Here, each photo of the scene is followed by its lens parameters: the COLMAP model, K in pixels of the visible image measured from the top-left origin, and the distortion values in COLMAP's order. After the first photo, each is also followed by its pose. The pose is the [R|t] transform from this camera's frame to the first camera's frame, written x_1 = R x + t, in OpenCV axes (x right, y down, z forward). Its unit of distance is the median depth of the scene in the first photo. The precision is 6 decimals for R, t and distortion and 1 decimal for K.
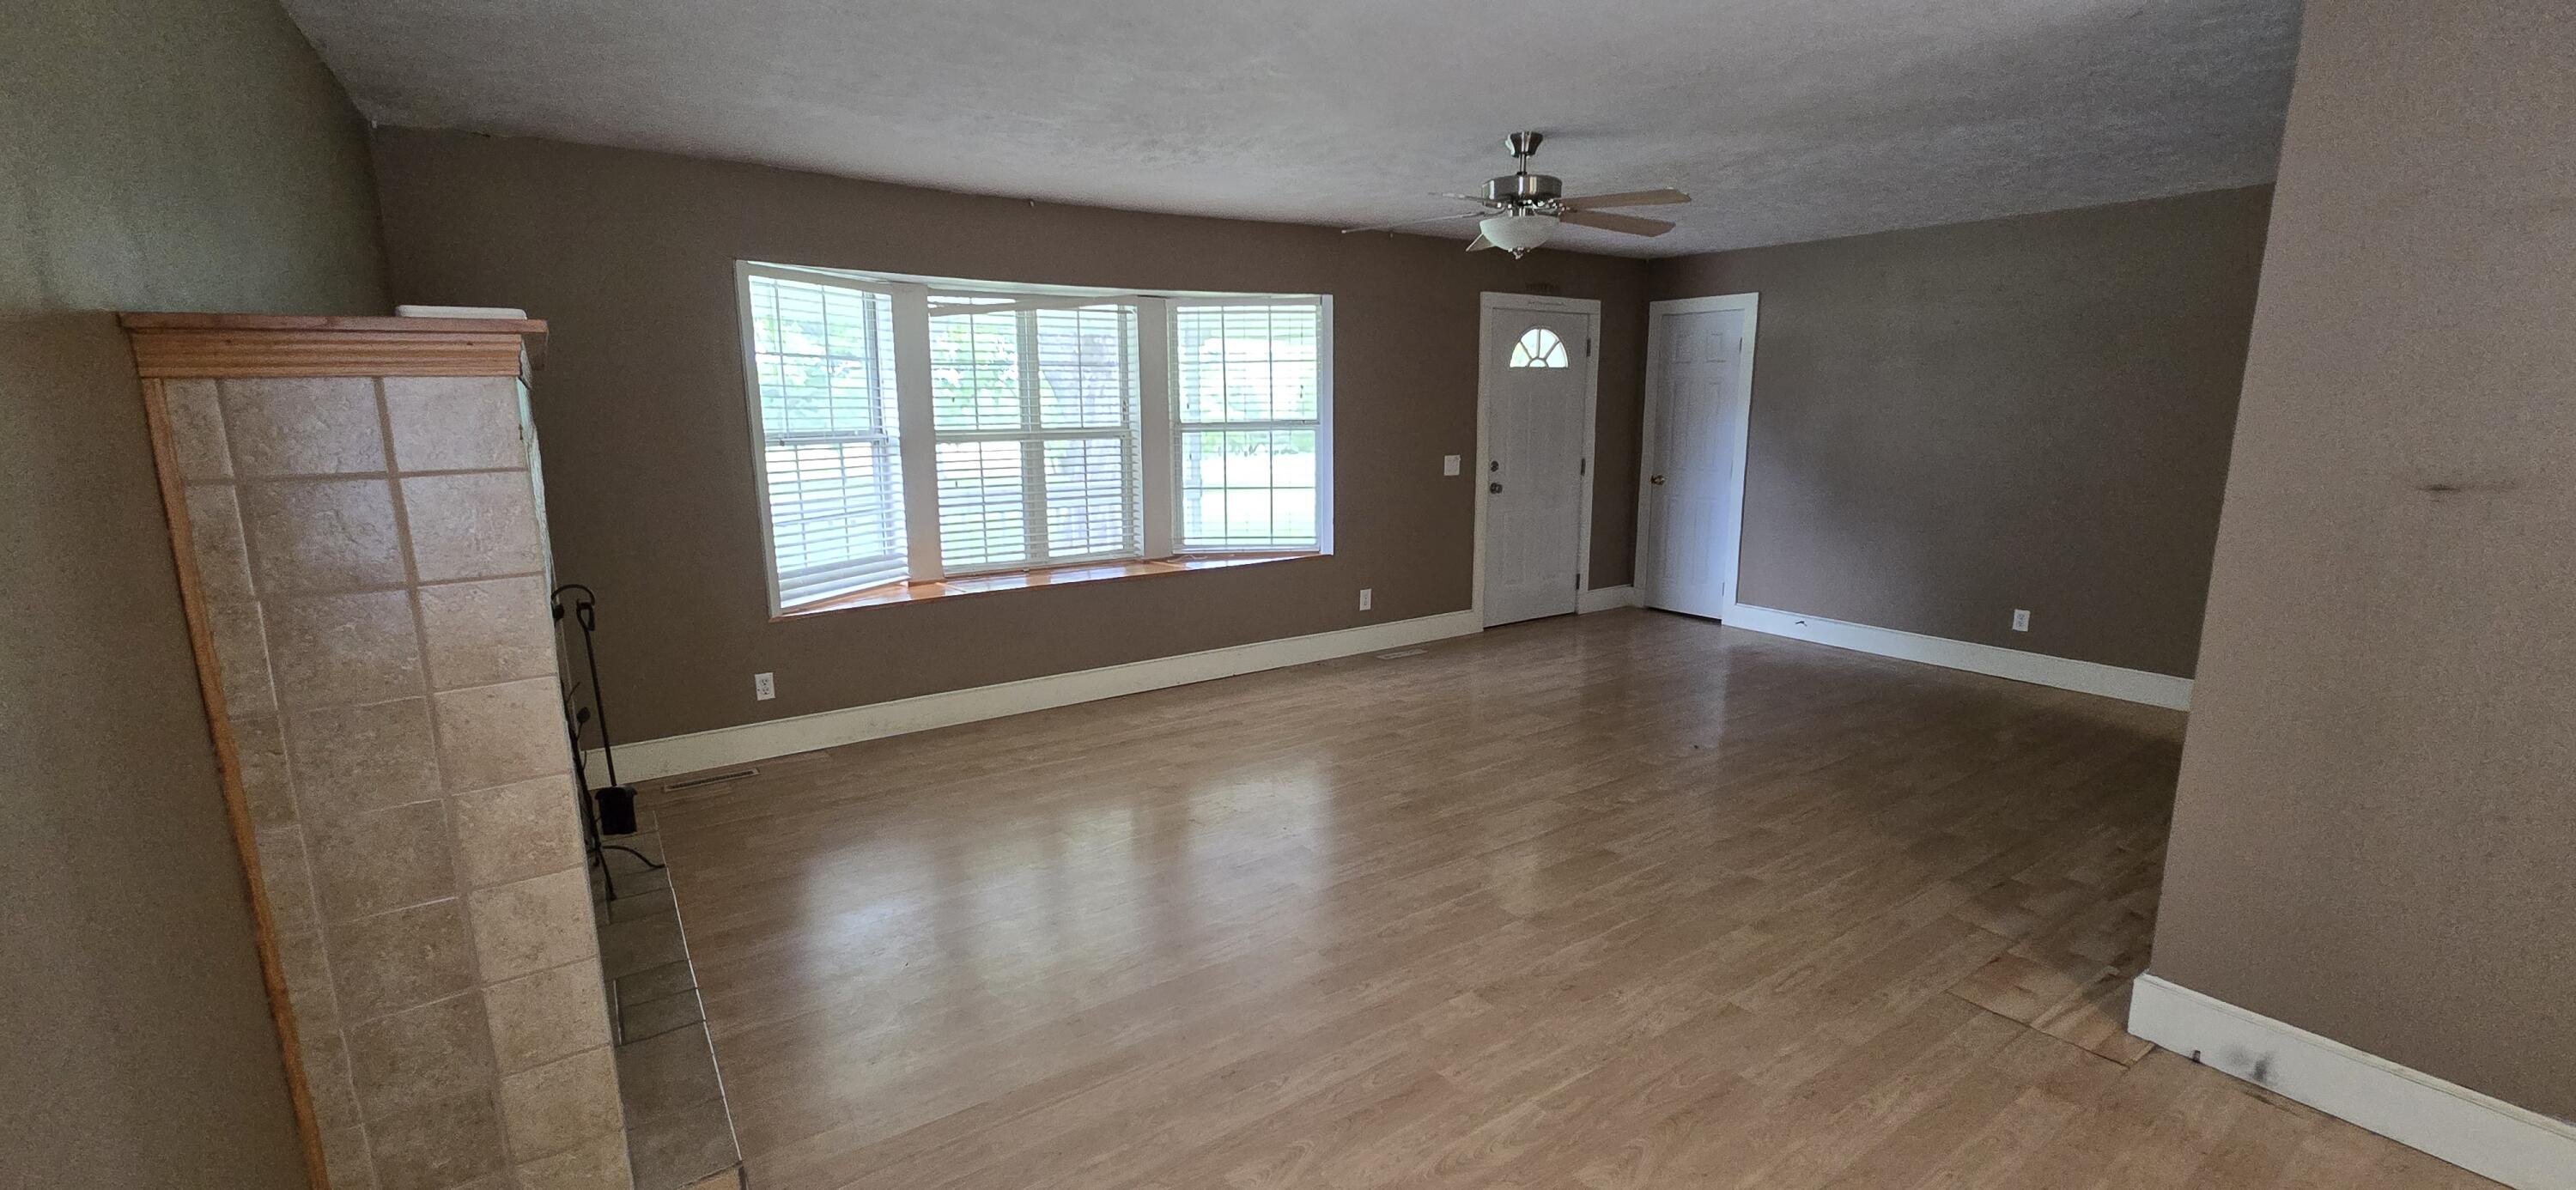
lens RADIAL K [[1054.2, 0, 1277.1], [0, 1054.2, 597.8], [0, 0, 1]] dist [-0.001319, 0.000718]
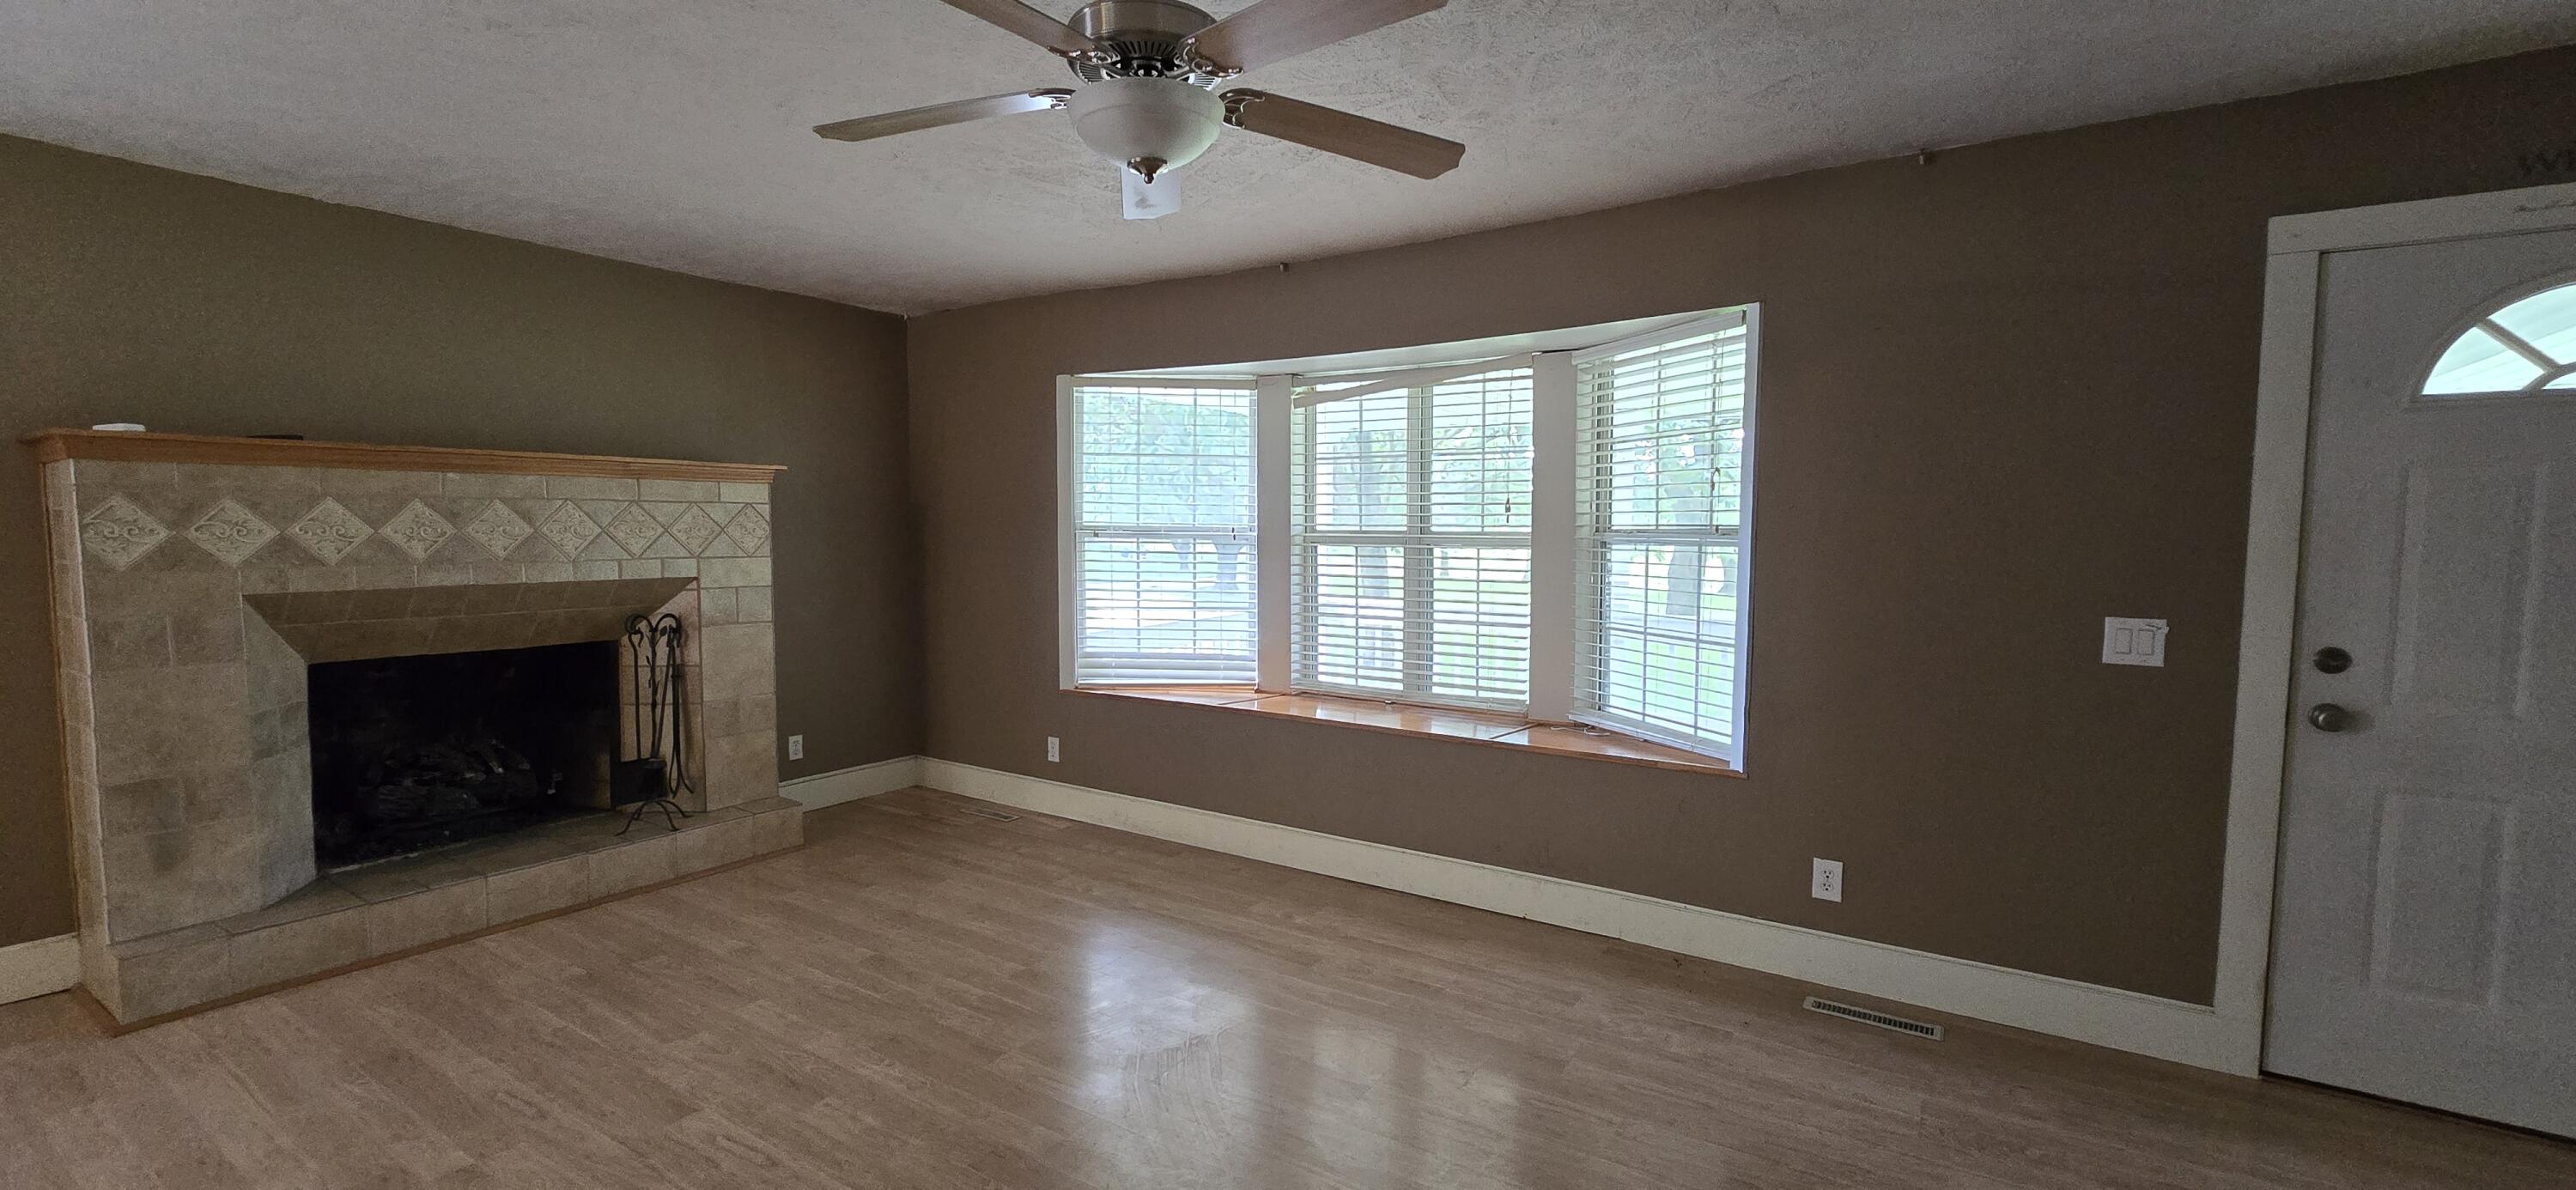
lens RADIAL K [[1054.2, 0, 1277.1], [0, 1054.2, 597.8], [0, 0, 1]] dist [-0.001319, 0.000718]
pose [[0.375072, 0.072105, -0.924187, 0.519223], [-0.180413, 0.983585, 0.003520, -0.100544], [0.909270, 0.165415, 0.381923, 0.640981]]
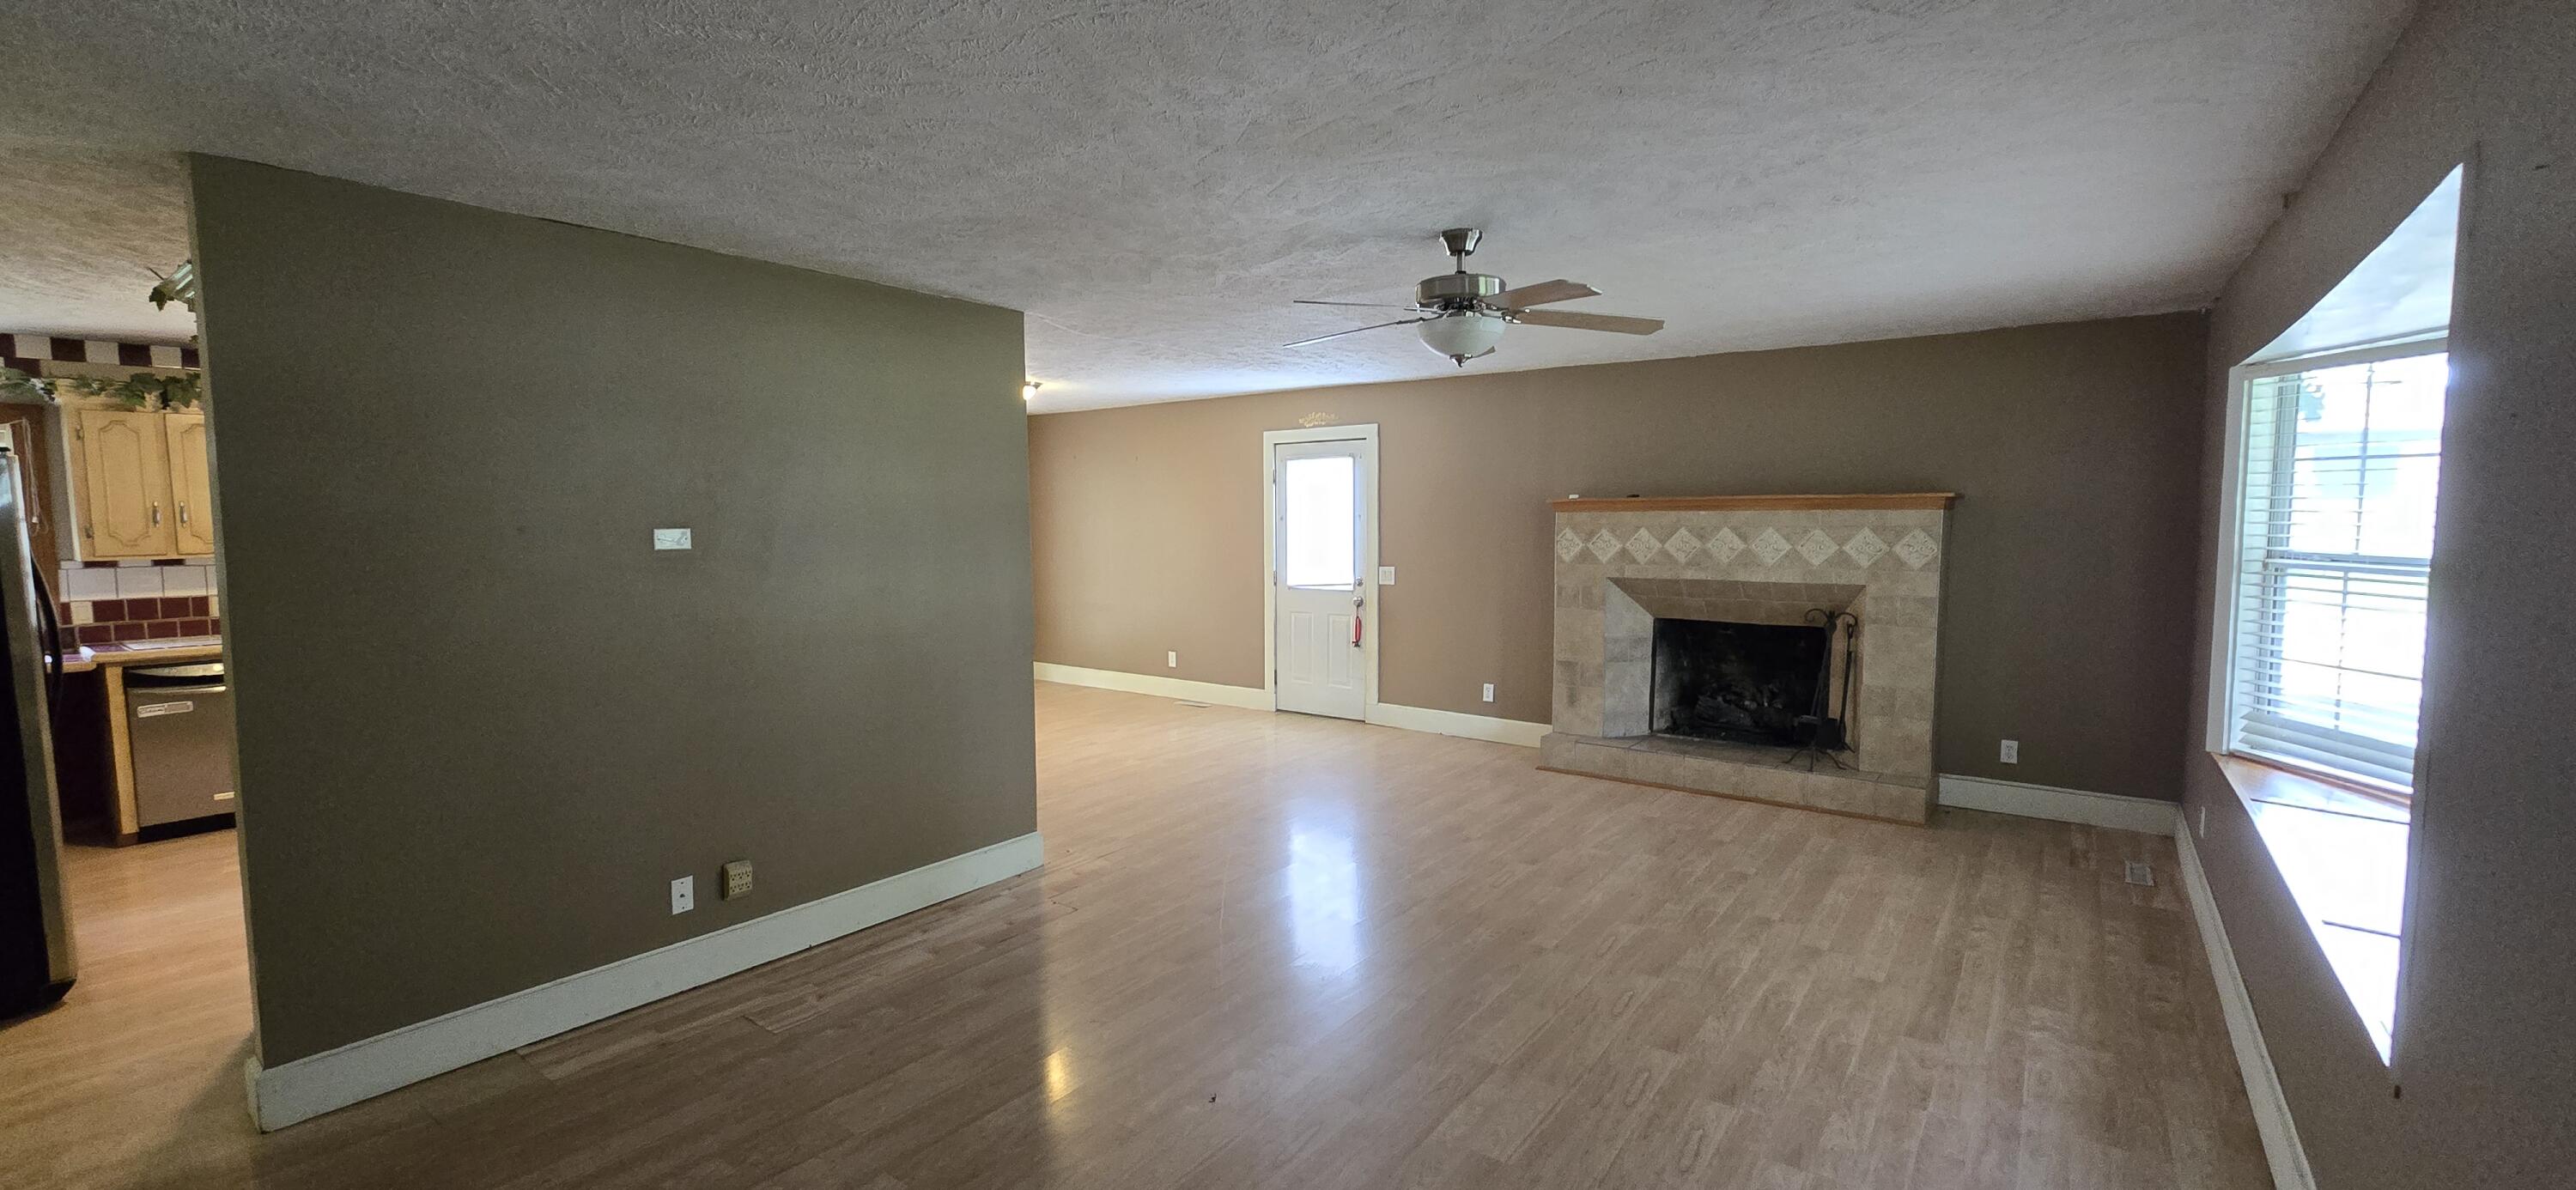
lens RADIAL K [[1054.2, 0, 1277.1], [0, 1054.2, 597.8], [0, 0, 1]] dist [-0.001319, 0.000718]
pose [[-0.950326, 0.034331, -0.309357, 0.467383], [-0.047822, 0.965992, 0.254110, -0.250554], [0.307560, 0.256281, -0.916366, 1.292936]]
